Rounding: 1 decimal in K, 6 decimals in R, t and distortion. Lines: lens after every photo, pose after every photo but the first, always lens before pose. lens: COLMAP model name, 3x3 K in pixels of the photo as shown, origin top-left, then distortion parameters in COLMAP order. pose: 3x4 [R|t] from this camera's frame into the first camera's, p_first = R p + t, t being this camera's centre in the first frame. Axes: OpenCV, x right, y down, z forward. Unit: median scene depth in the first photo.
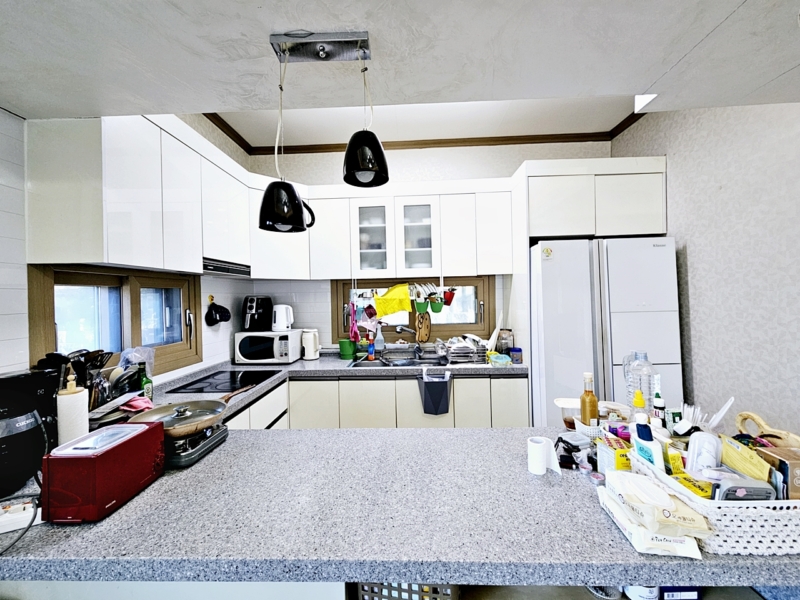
lens RADIAL K [[325.5, 0, 400.0], [0, 325.5, 300.0], [0, 0, 1]] dist [-0.000768, -0.000044]
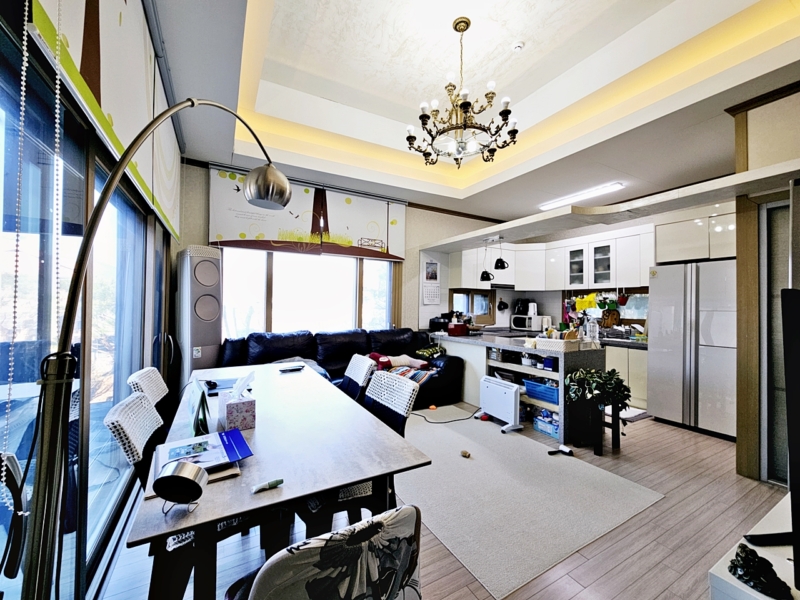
lens RADIAL K [[325.5, 0, 400.0], [0, 325.5, 300.0], [0, 0, 1]] dist [-0.000768, -0.000044]
pose [[0.518038, 0.014208, -0.855239, 1.040023], [-0.036976, 0.999299, -0.005796, 0.041986], [0.854558, 0.034625, 0.518201, -0.840205]]
